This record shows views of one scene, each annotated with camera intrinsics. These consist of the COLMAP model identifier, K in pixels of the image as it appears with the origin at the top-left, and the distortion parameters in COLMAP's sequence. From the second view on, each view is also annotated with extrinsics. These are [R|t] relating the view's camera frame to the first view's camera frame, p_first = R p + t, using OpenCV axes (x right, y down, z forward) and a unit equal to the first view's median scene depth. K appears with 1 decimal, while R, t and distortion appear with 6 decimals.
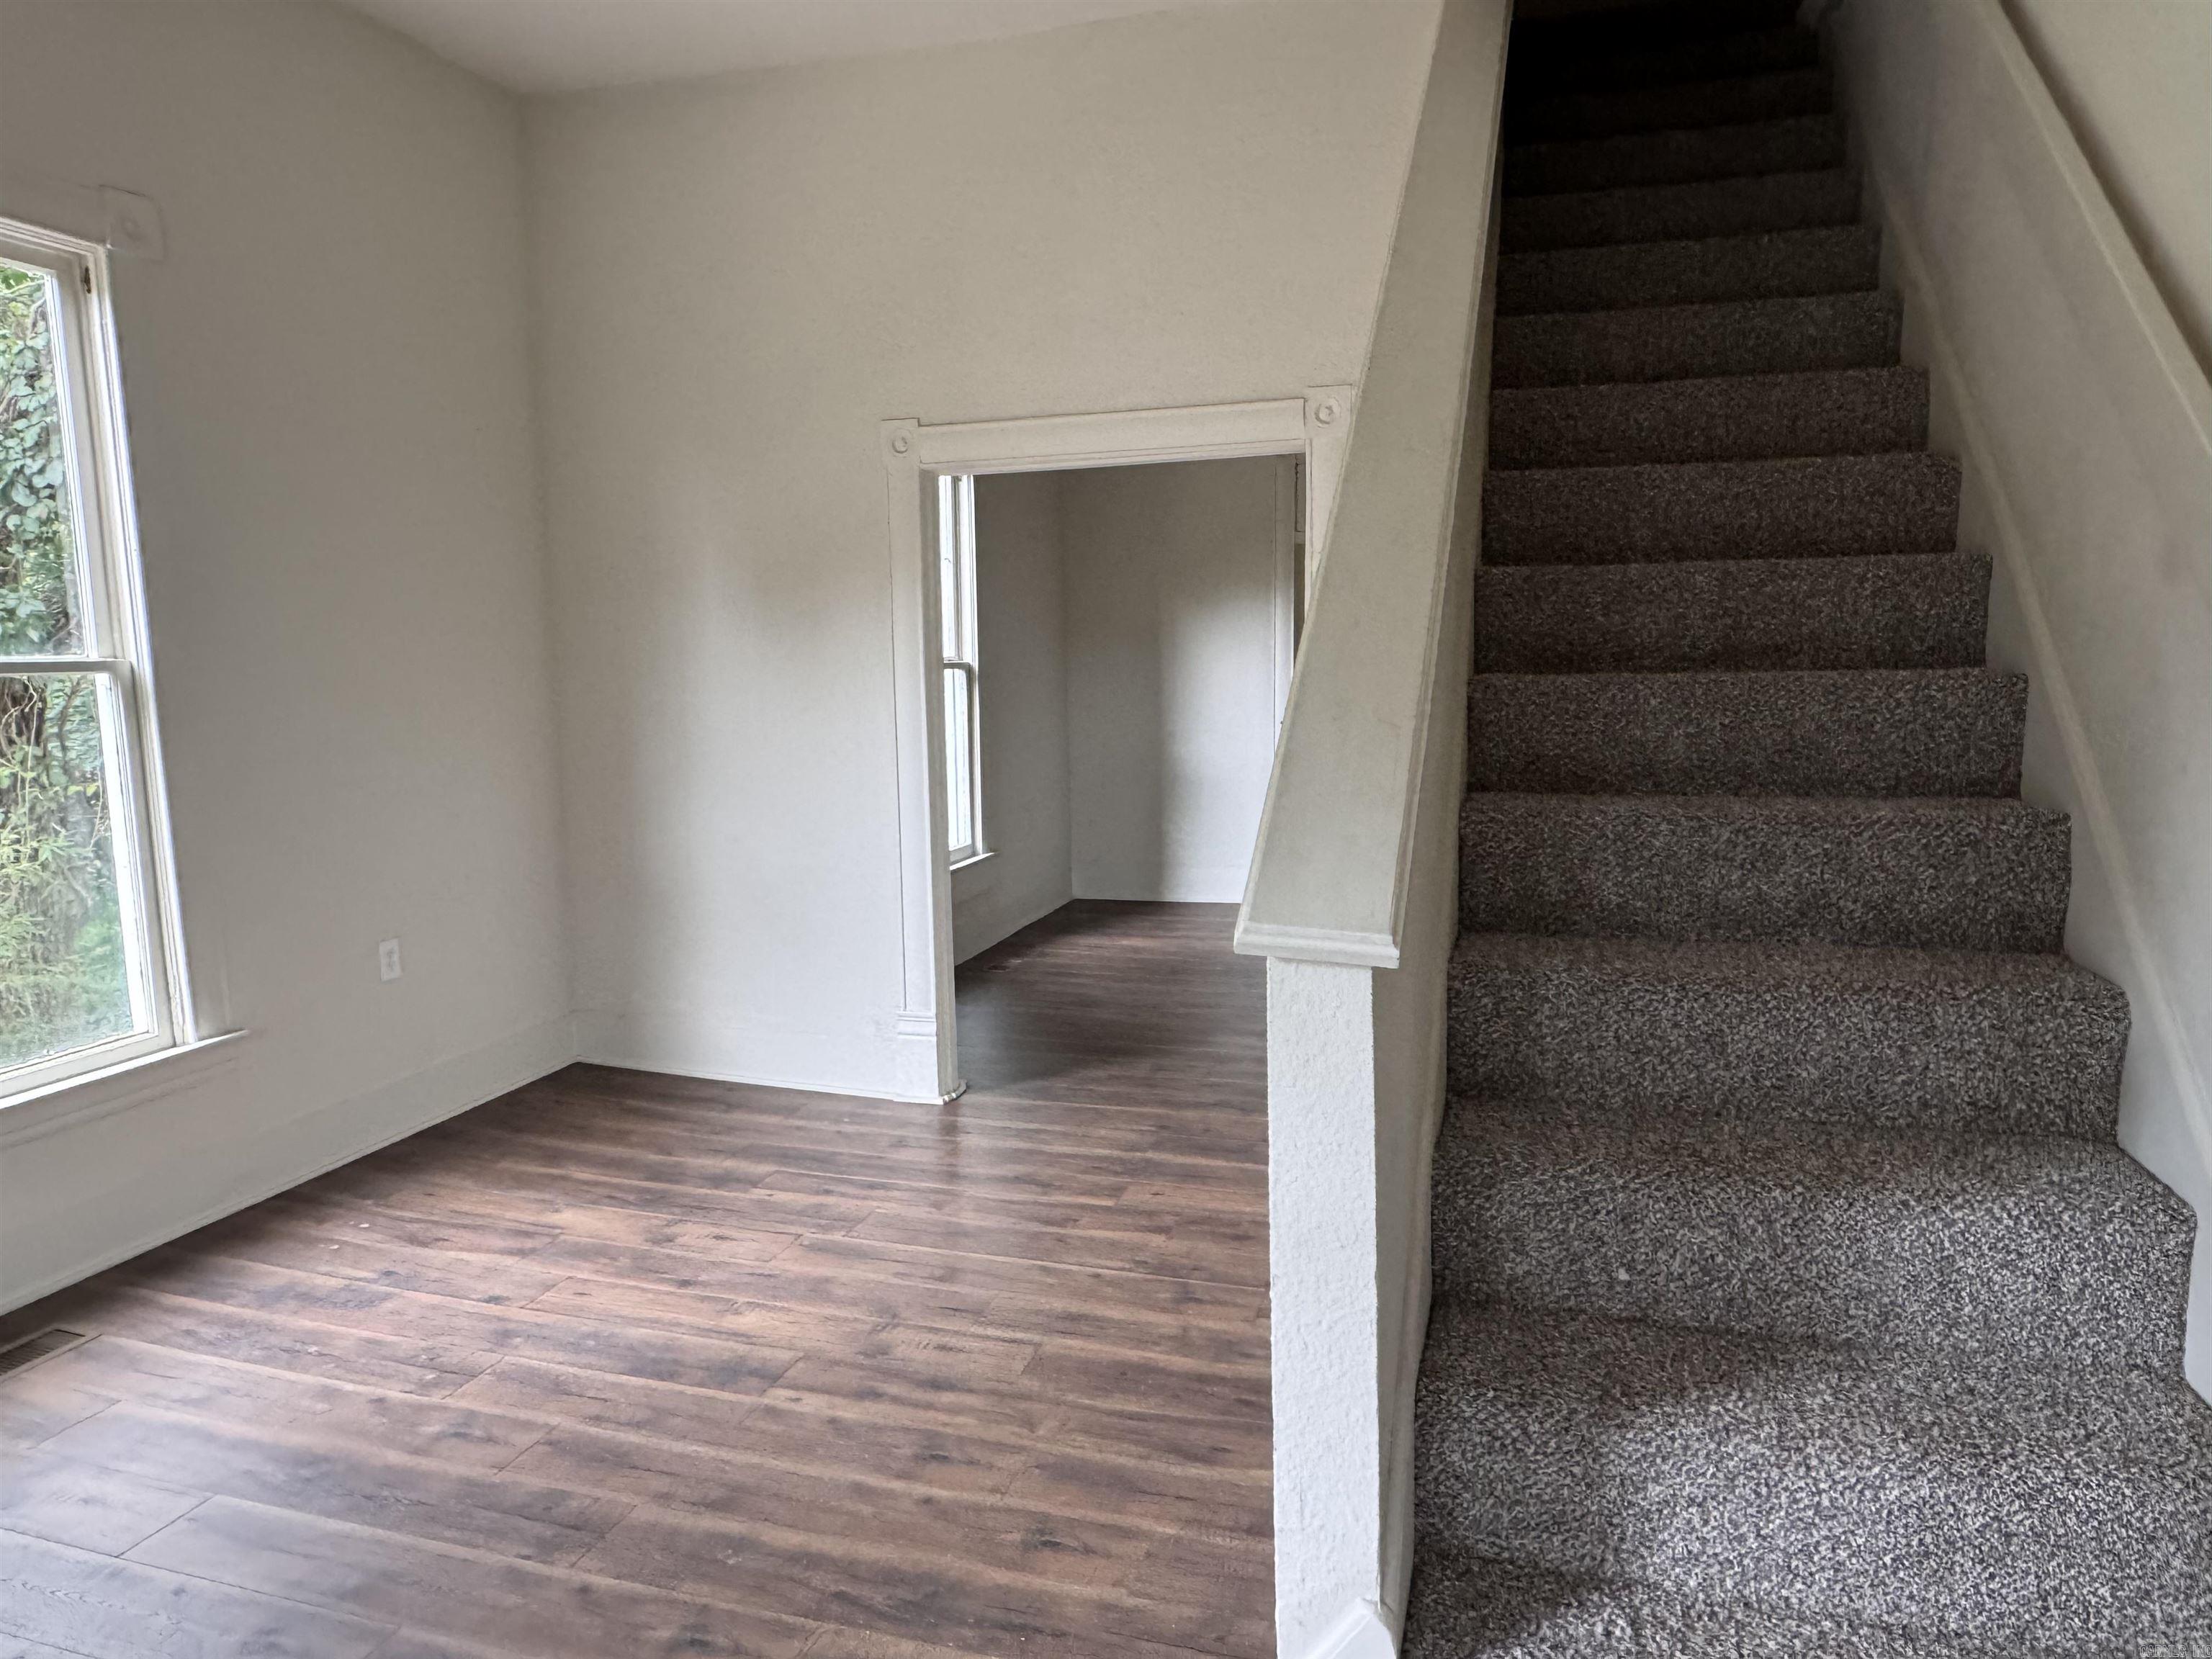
lens RADIAL K [[1433.7, 0, 1094.2], [0, 1433.7, 835.6], [0, 0, 1]] dist [-0.003433, 0.003624]
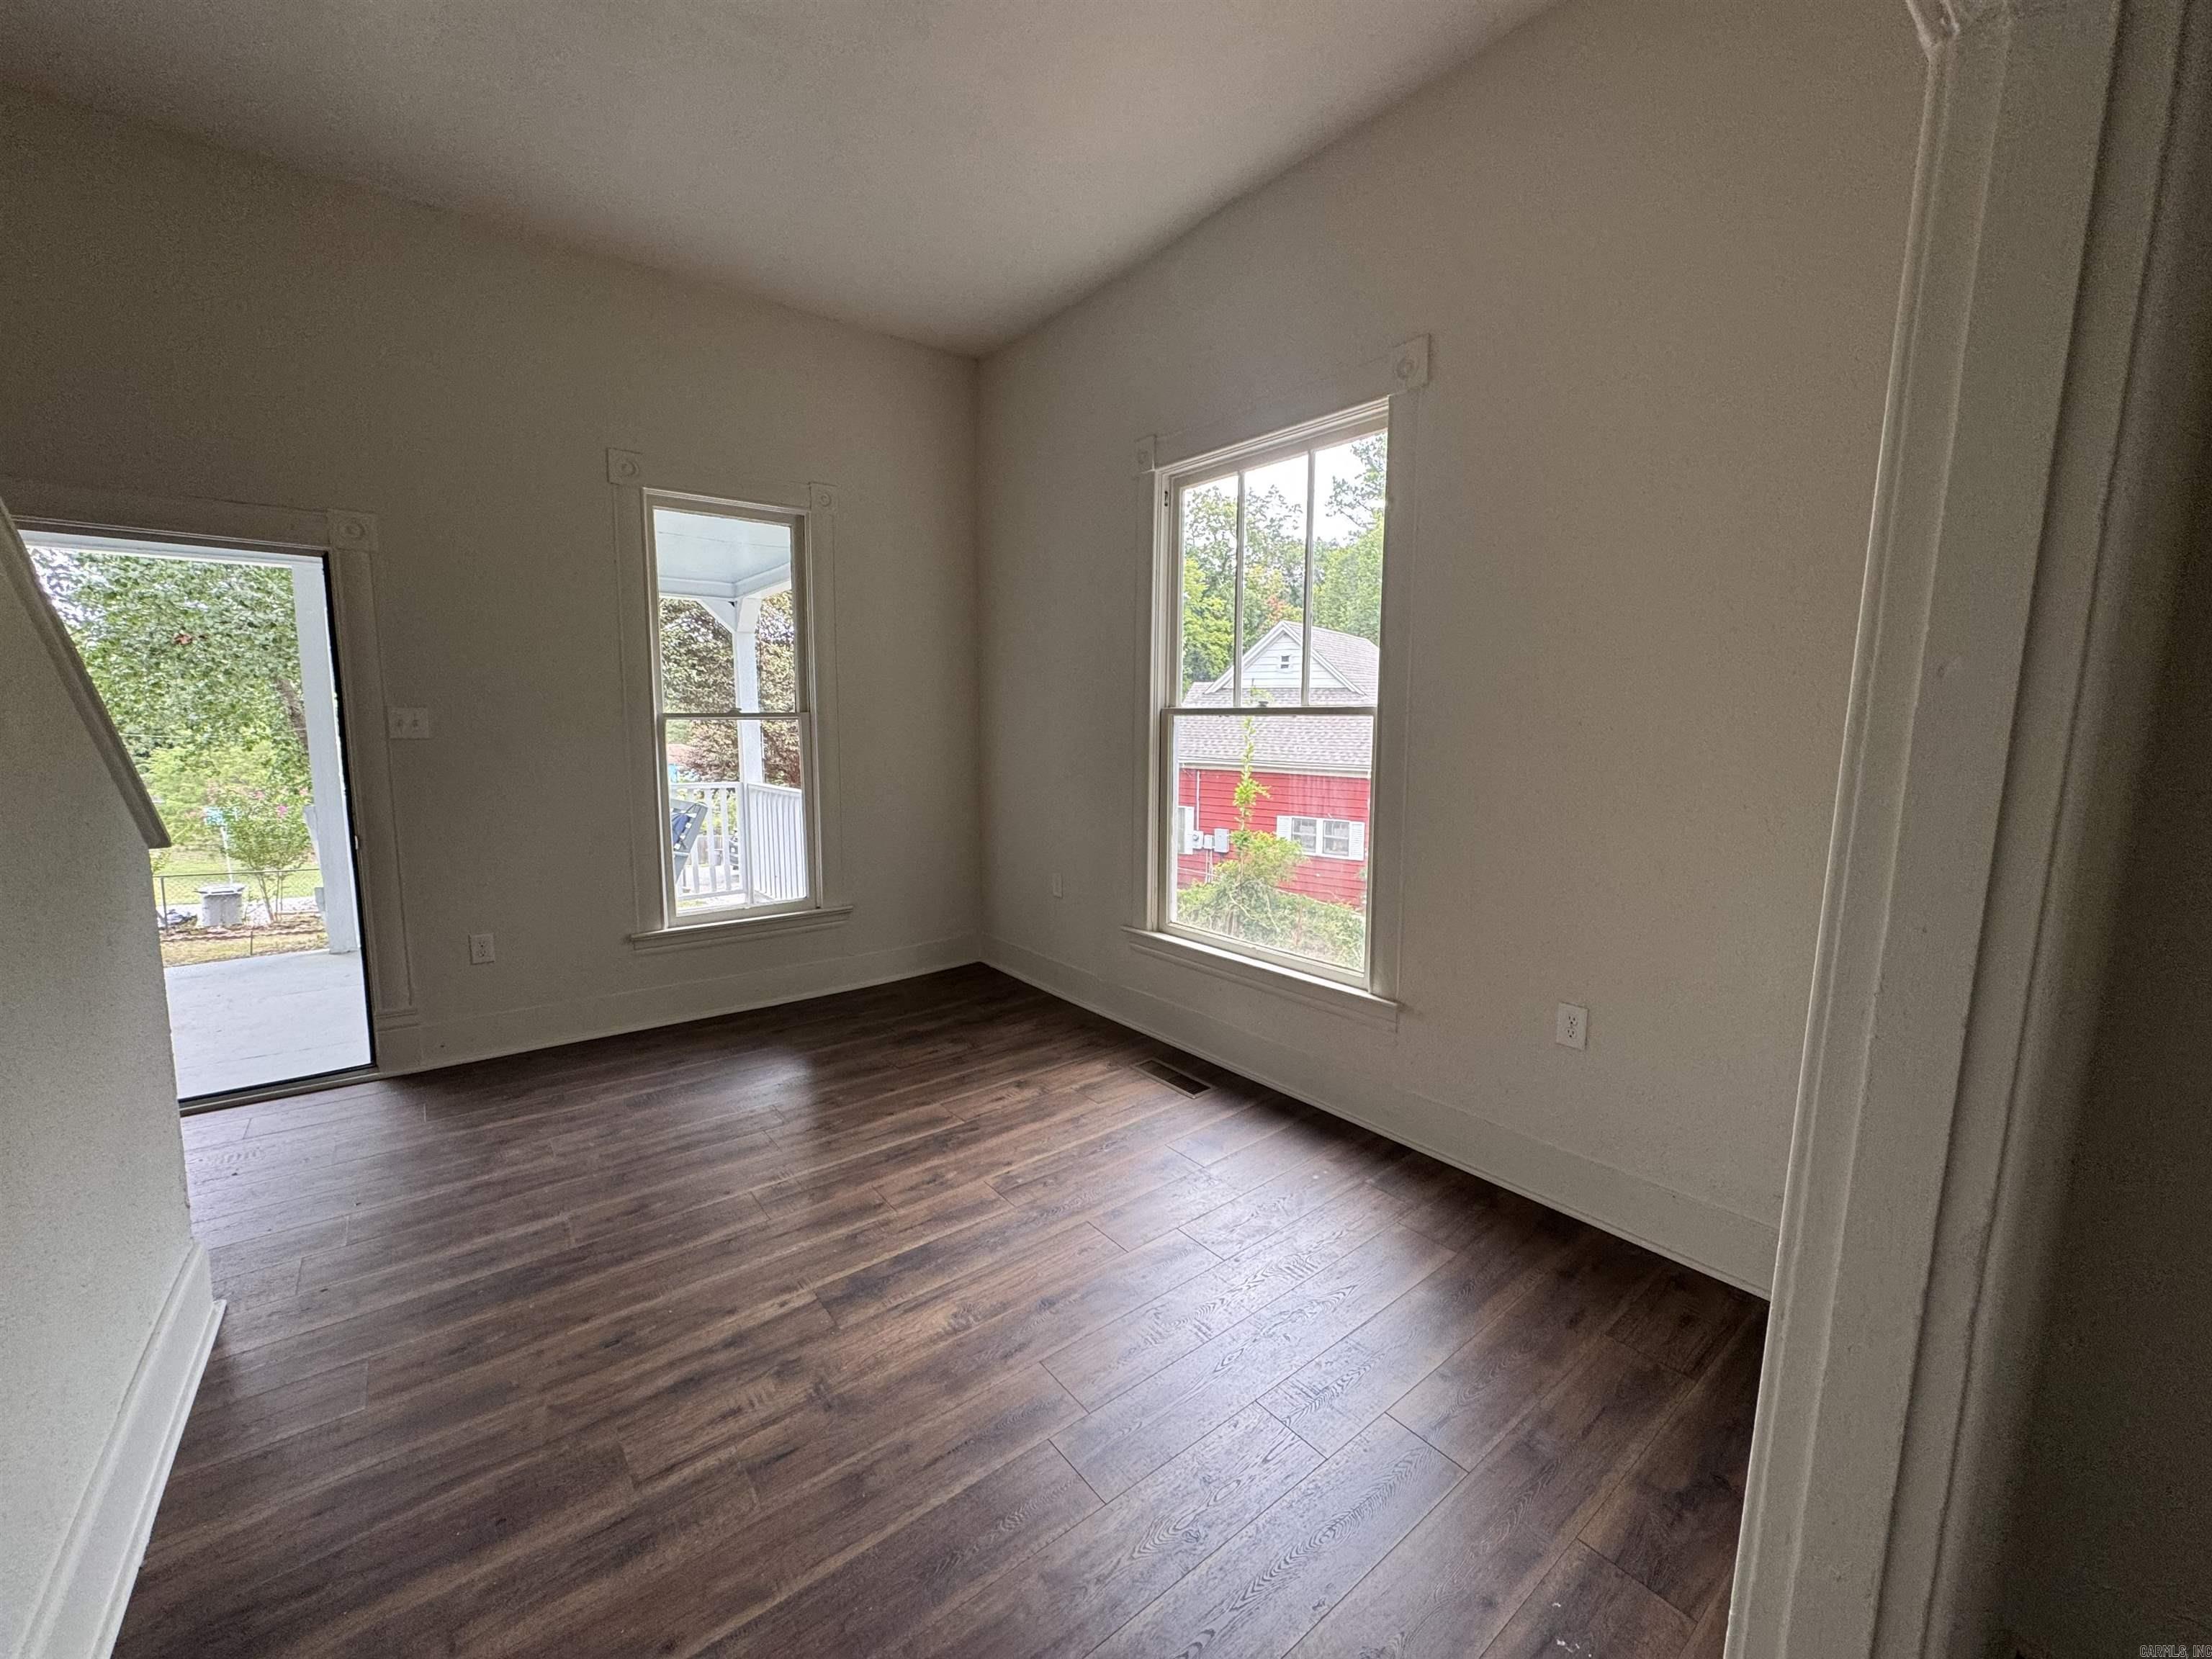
lens RADIAL K [[880.3, 0, 1111.1], [0, 880.3, 826.7], [0, 0, 1]] dist [-0.003367, 0.000328]
pose [[-0.562341, 0.114354, -0.818960, 0.199687], [-0.103633, 0.972837, 0.207000, -0.187297], [0.820386, 0.201275, -0.535216, 1.489471]]
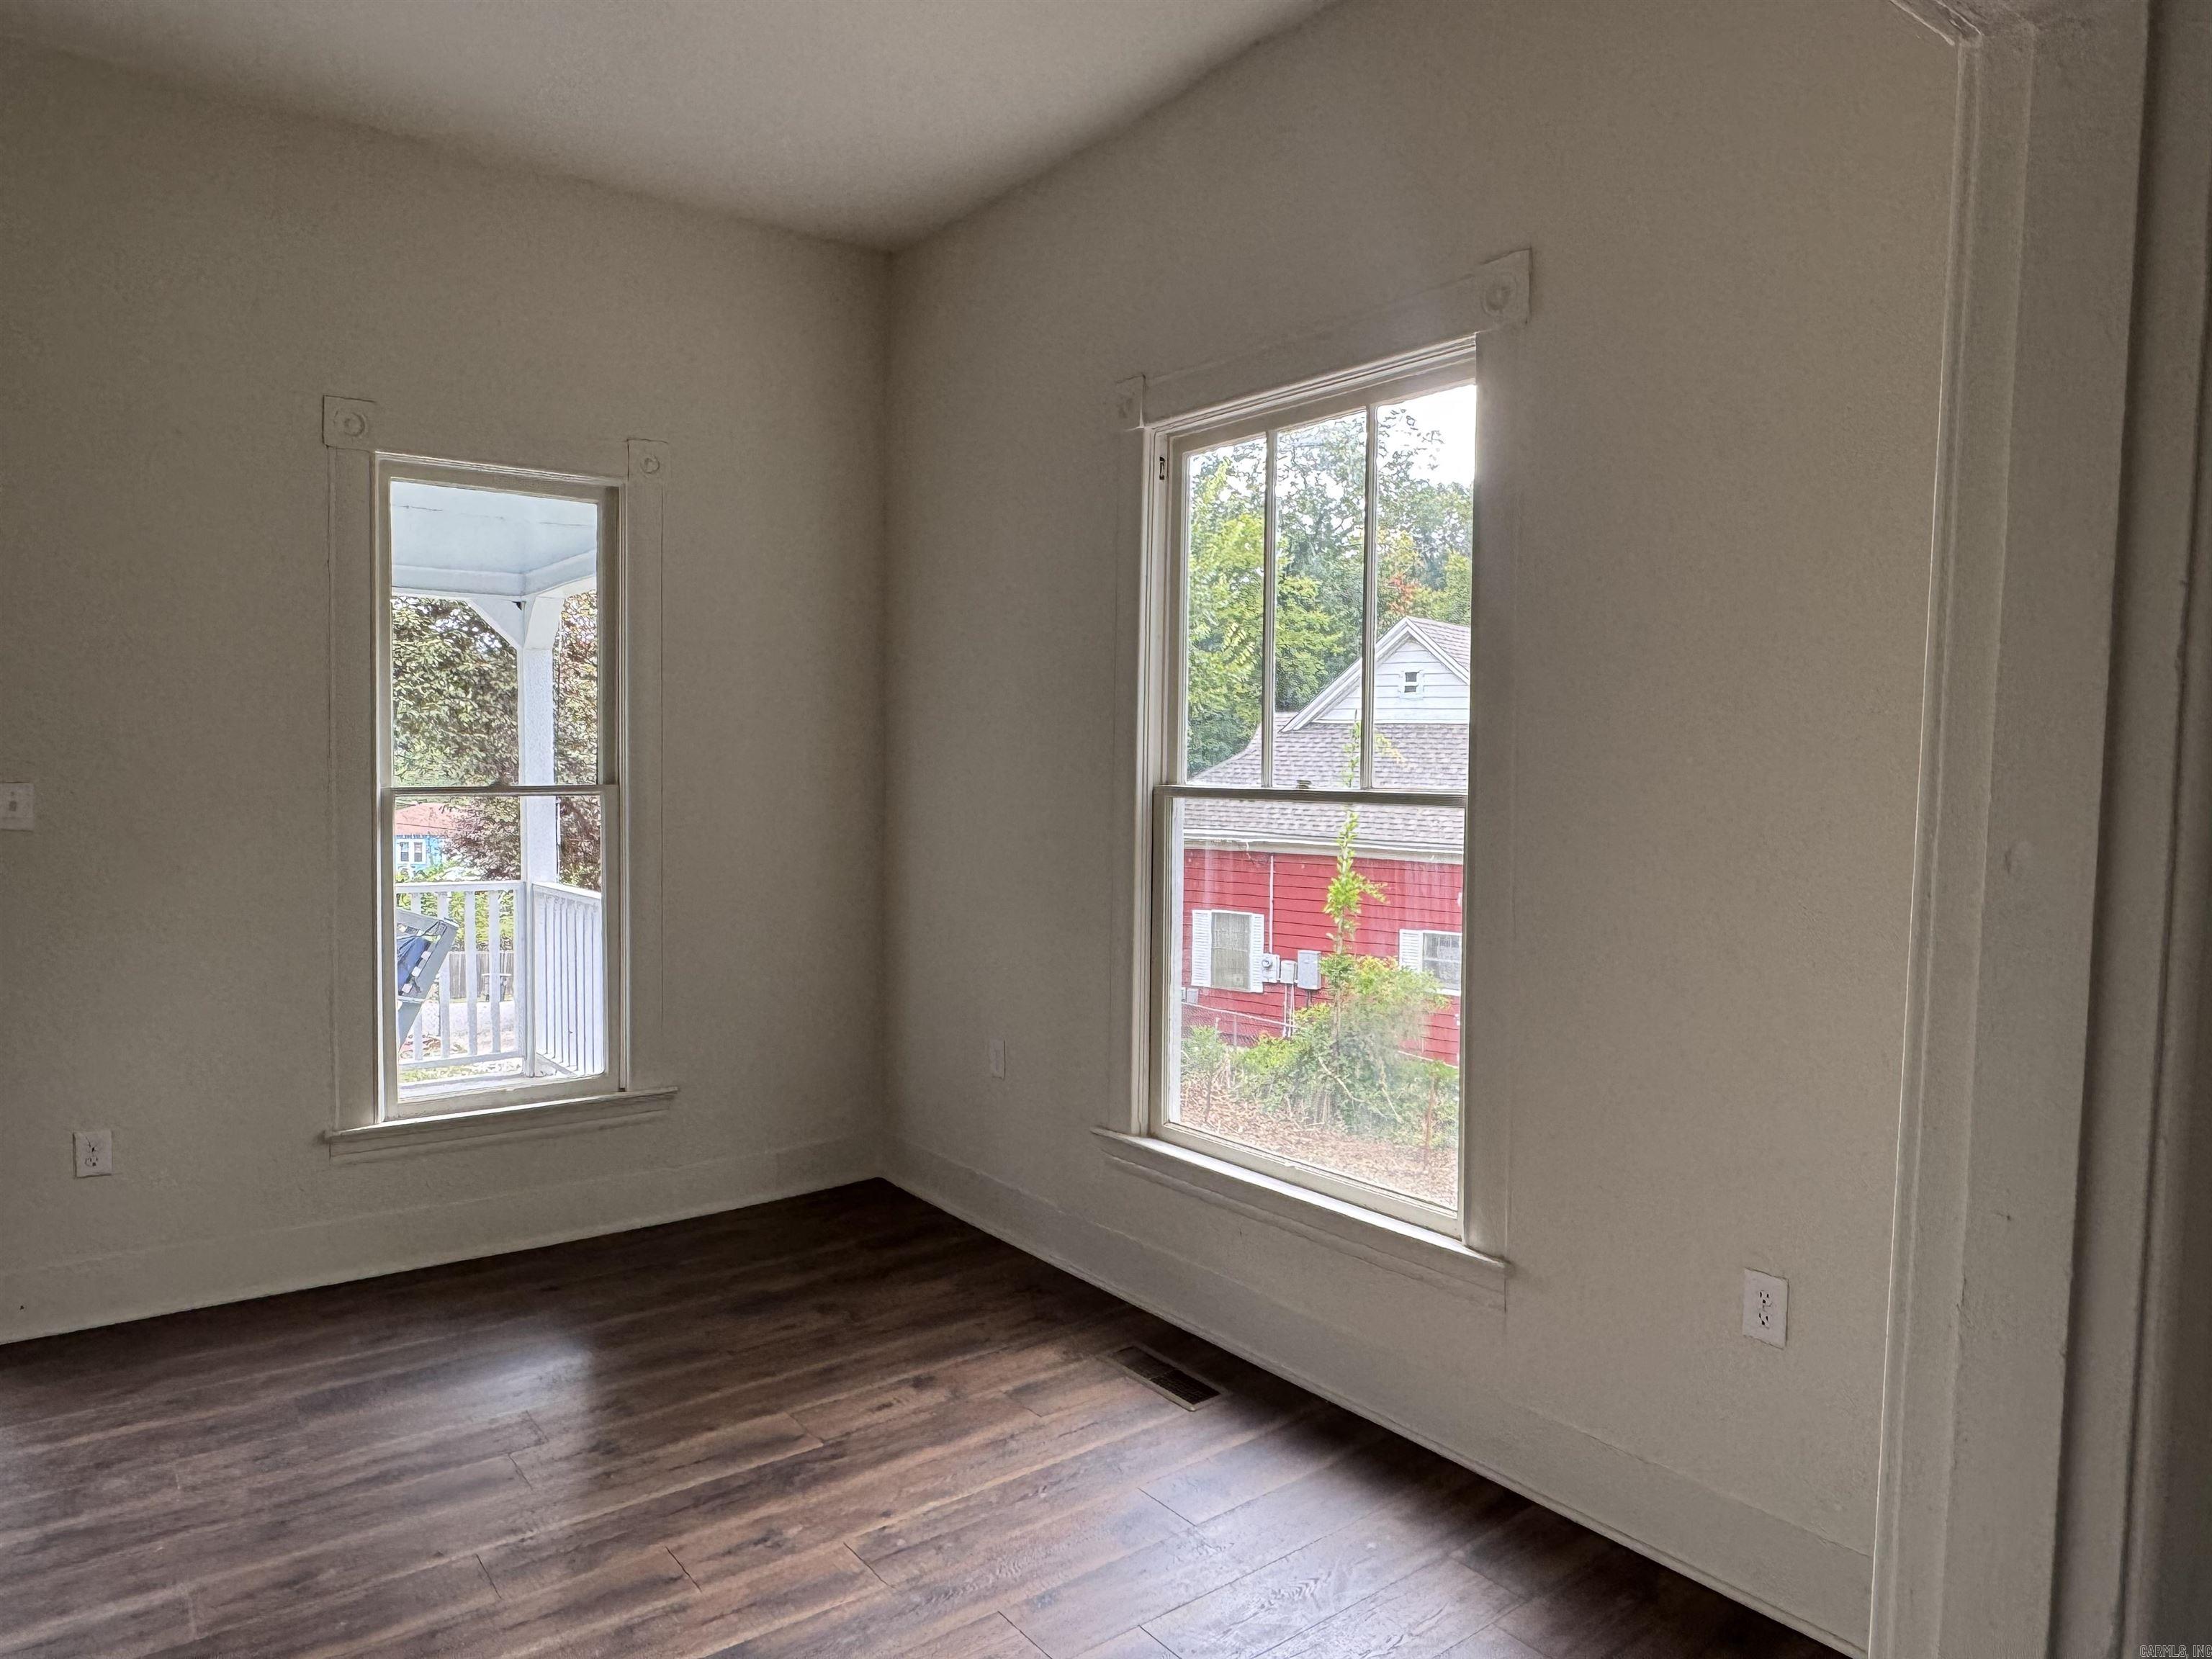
lens RADIAL K [[1433.7, 0, 1107.3], [0, 1433.7, 831.8], [0, 0, 1]] dist [-0.003433, 0.003624]
pose [[-0.582495, 0.048910, -0.811361, 0.206962], [-0.106493, 0.984992, 0.135830, -0.232078], [0.805828, 0.165525, -0.568545, 1.563443]]
